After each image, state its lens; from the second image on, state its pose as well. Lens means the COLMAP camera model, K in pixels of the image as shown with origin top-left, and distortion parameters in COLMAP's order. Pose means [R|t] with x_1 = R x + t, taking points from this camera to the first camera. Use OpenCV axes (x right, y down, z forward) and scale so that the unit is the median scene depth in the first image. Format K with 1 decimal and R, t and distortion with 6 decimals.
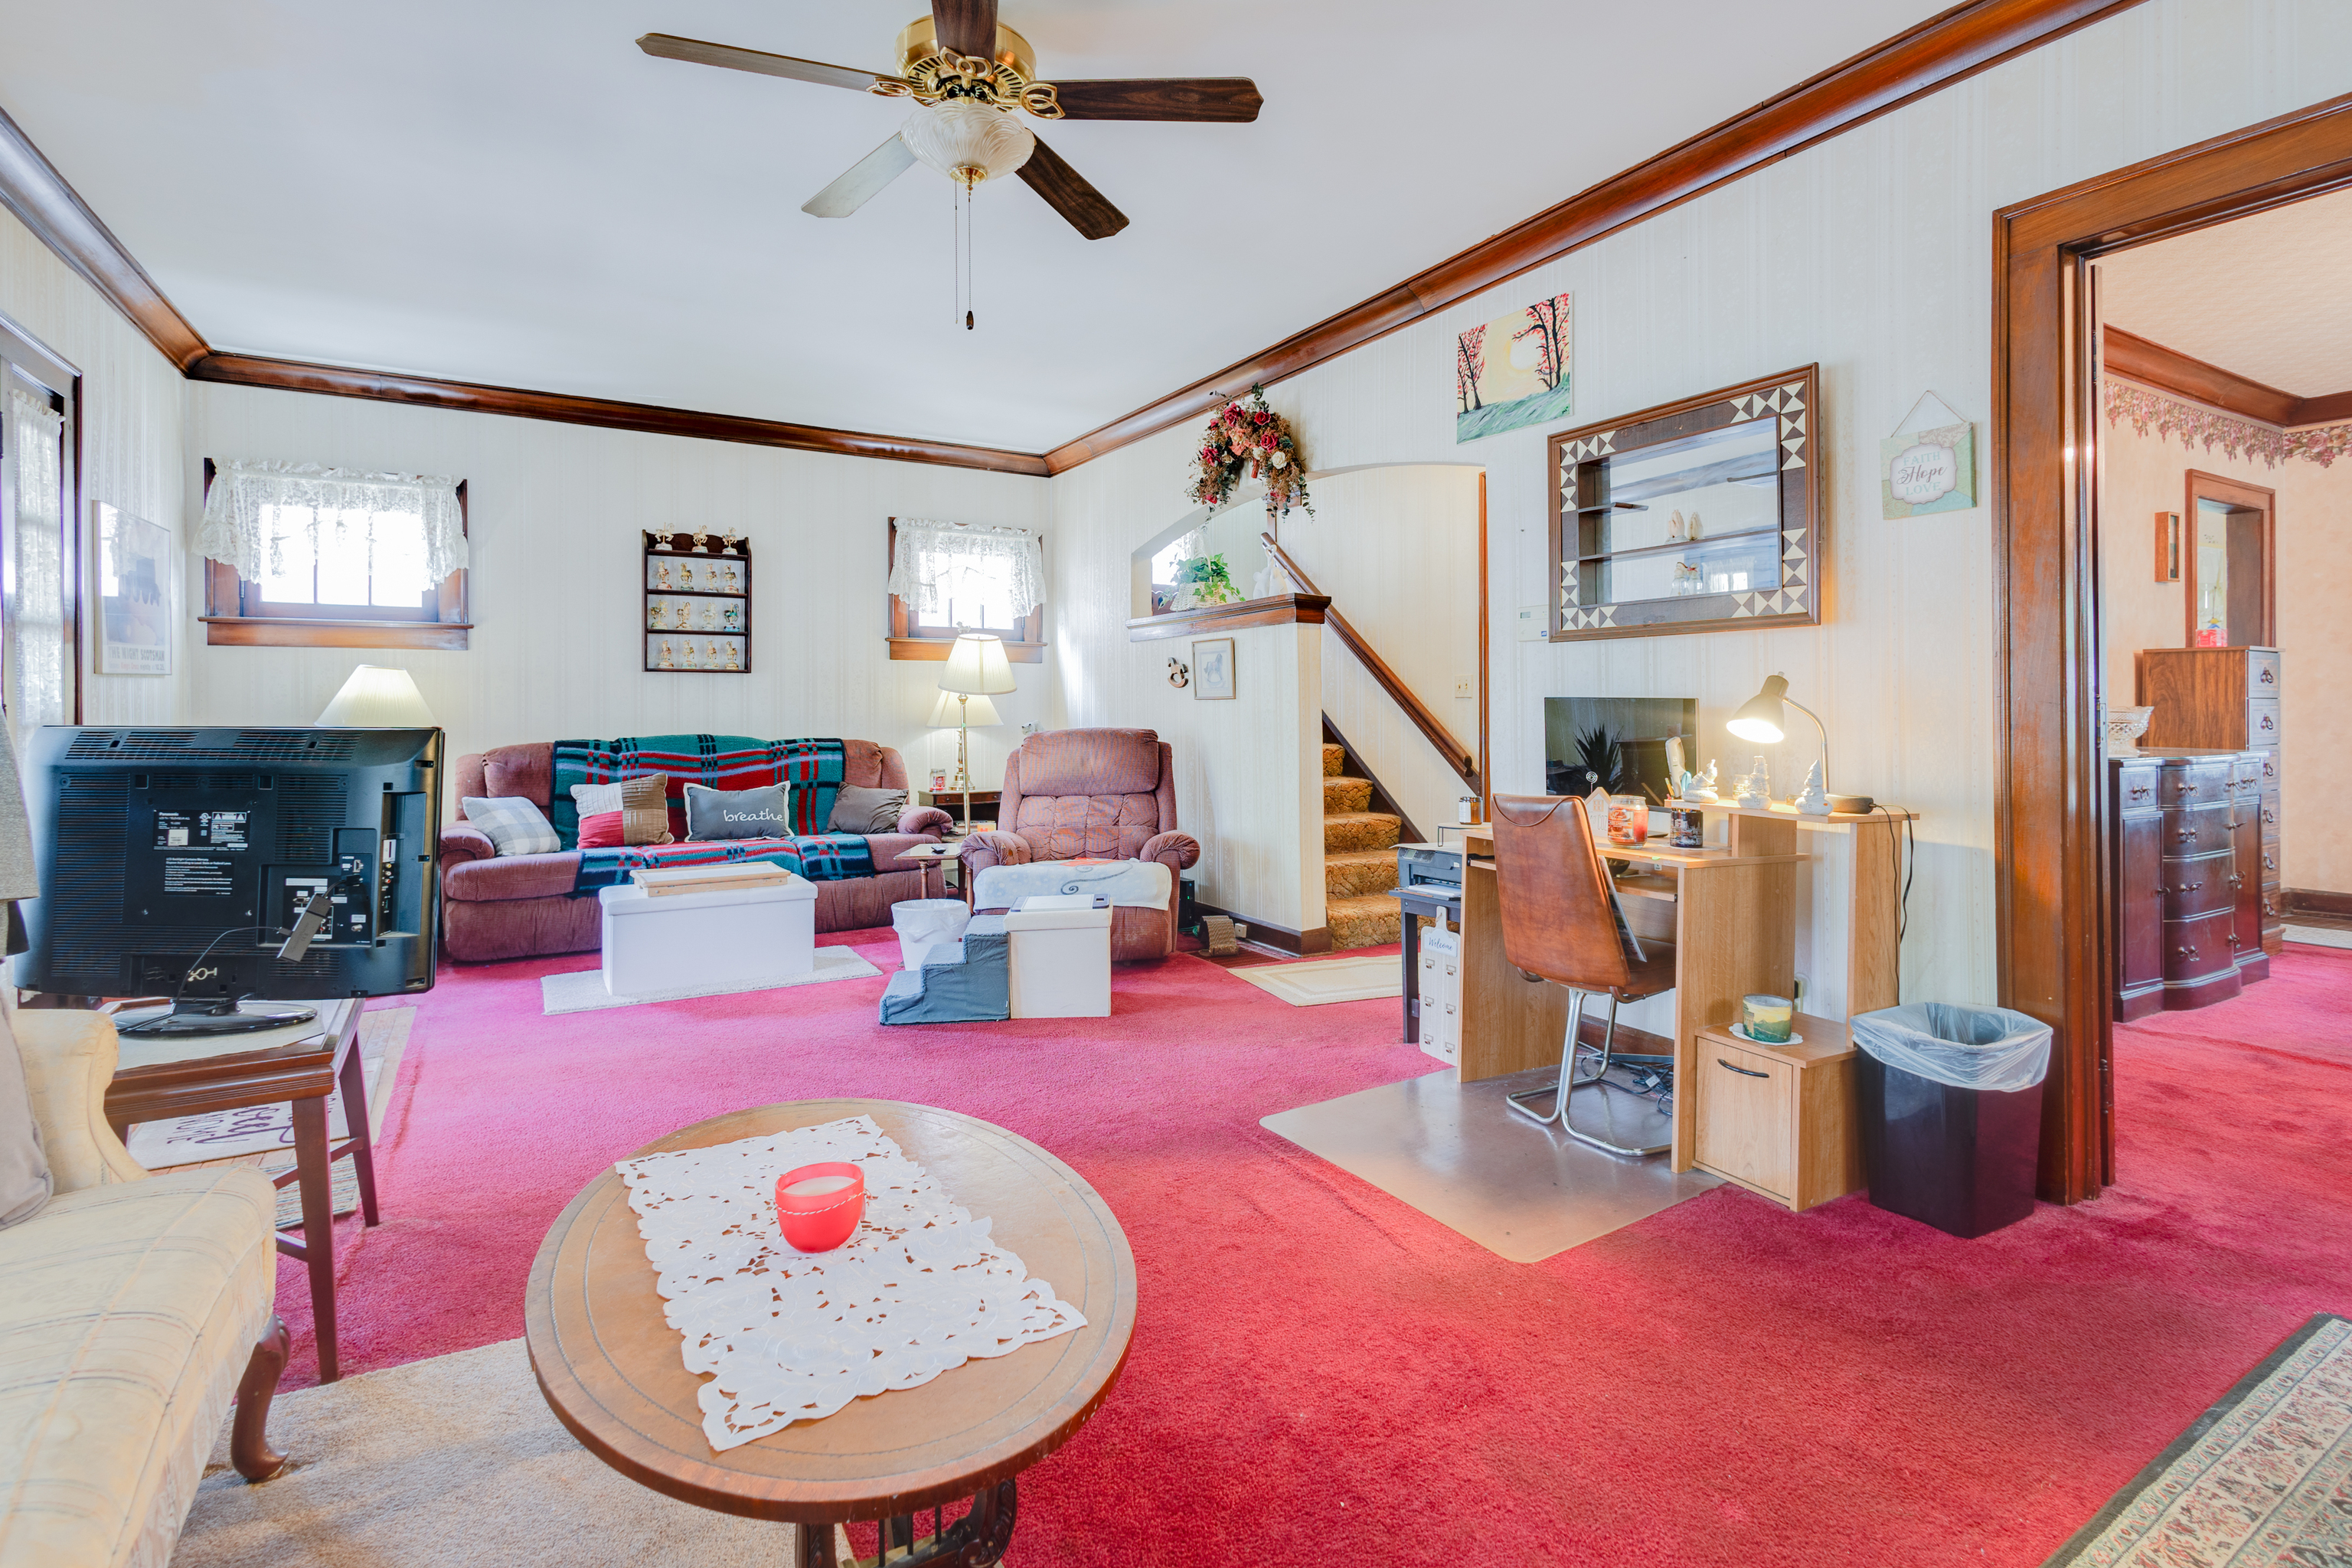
lens RADIAL K [[1118.6, 0, 1182.8], [0, 1118.6, 703.8], [0, 0, 1]] dist [0.000321, 0.000541]
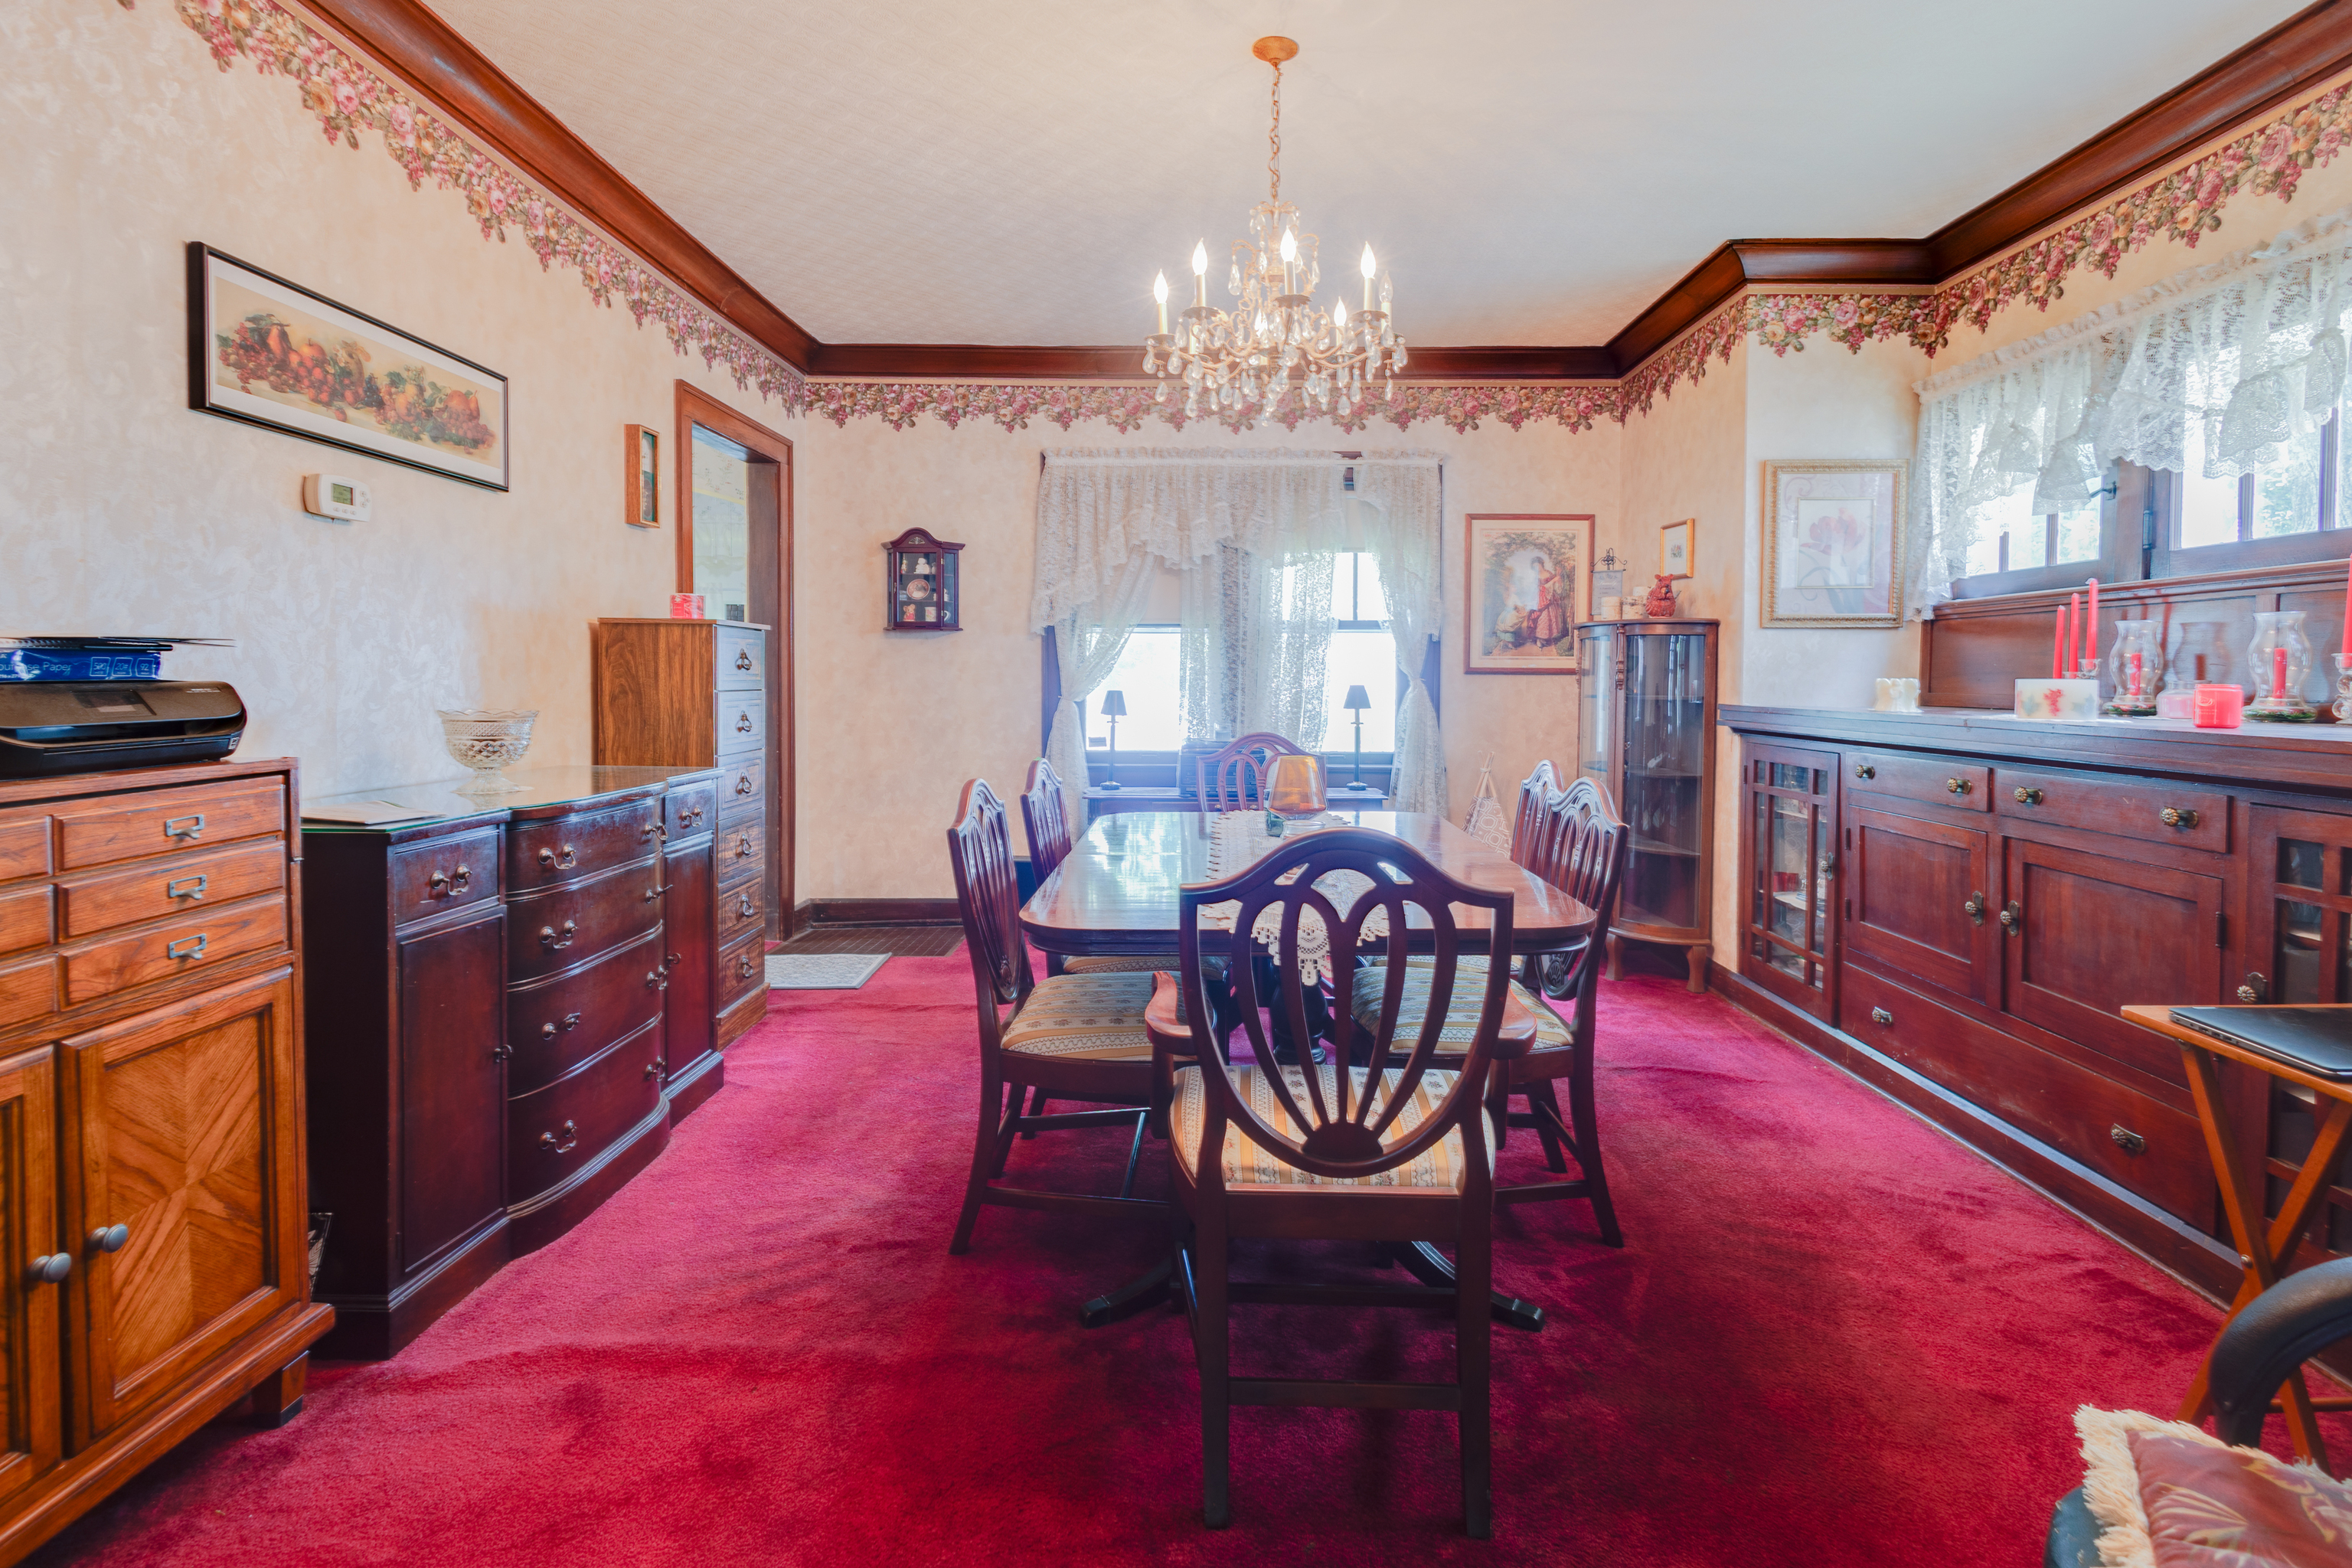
lens RADIAL K [[1118.6, 0, 1182.8], [0, 1118.6, 703.8], [0, 0, 1]] dist [0.000321, 0.000541]
pose [[0.528037, -0.016206, 0.849067, 0.446446], [-0.002860, 0.999778, 0.020861, -0.011146], [-0.849217, -0.013444, 0.527874, 0.324617]]
